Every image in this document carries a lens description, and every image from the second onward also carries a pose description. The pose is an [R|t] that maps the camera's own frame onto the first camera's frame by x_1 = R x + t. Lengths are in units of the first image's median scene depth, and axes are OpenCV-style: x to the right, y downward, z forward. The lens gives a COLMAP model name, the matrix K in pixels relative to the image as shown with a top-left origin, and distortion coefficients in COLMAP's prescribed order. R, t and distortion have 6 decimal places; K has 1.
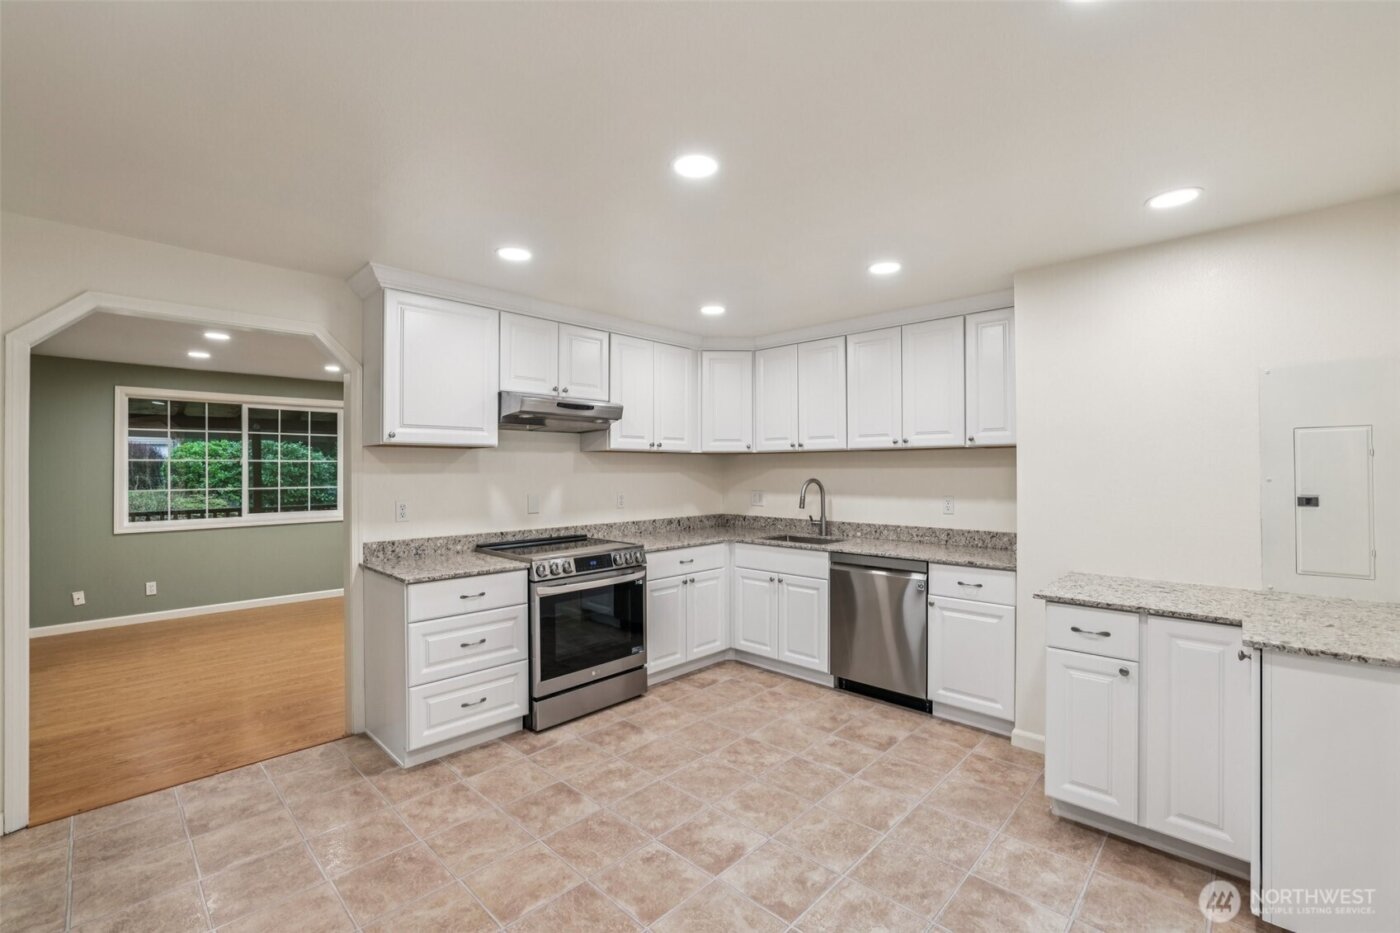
lens RADIAL K [[605.2, 0, 703.2], [0, 605.2, 463.1], [0, 0, 1]] dist [-0.029302, 0.006231]
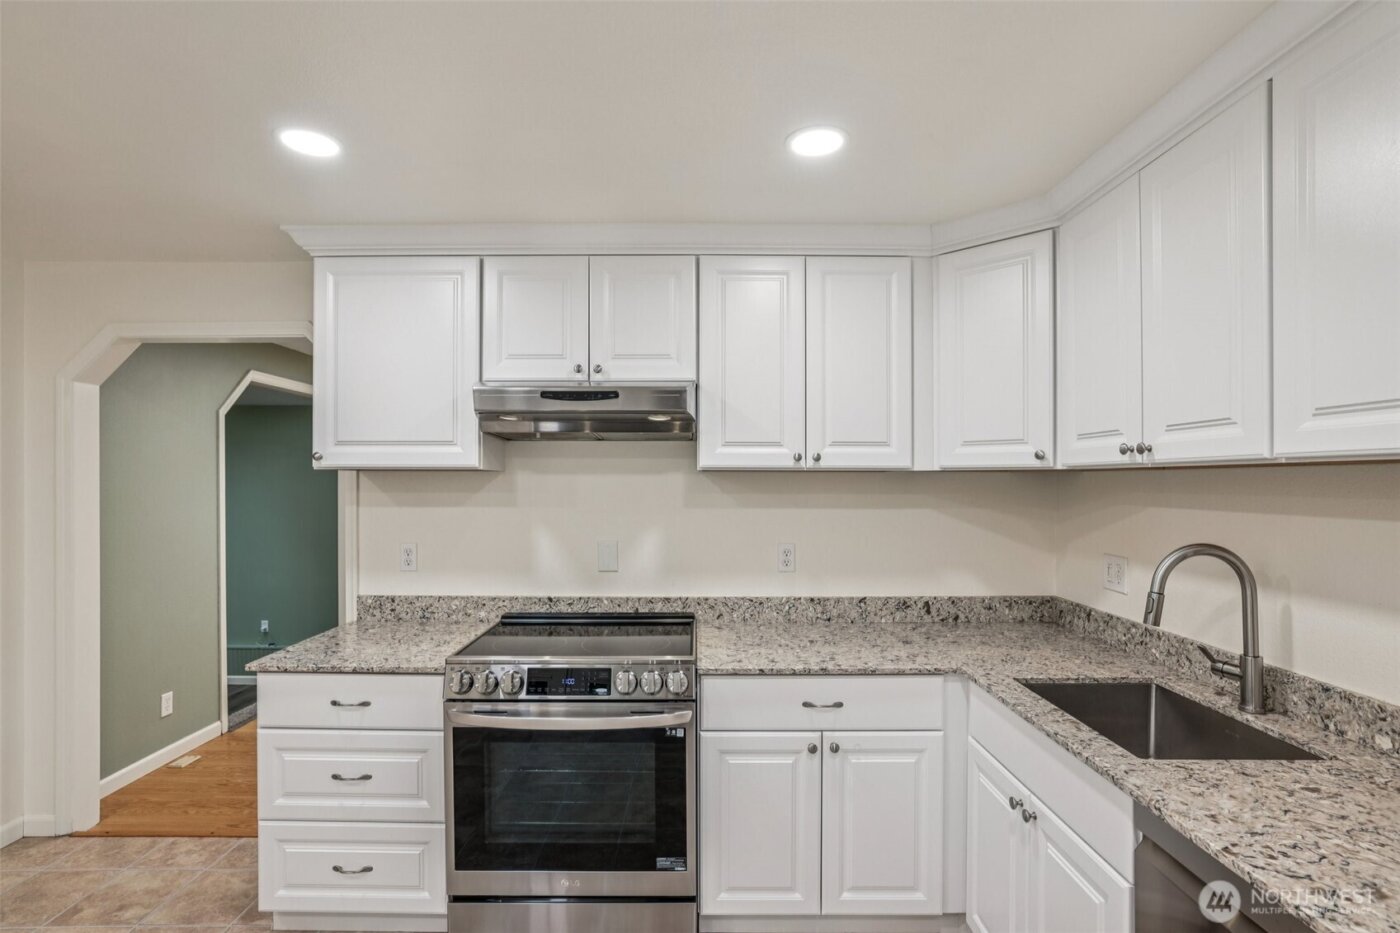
lens RADIAL K [[669.8, 0, 697.7], [0, 669.8, 482.7], [0, 0, 1]] dist [-0.021065, 0.004260]
pose [[0.692467, 0.005014, -0.721432, 0.284657], [0.002863, 0.999949, 0.009698, -0.015615], [0.721444, -0.008781, 0.692418, 0.580445]]
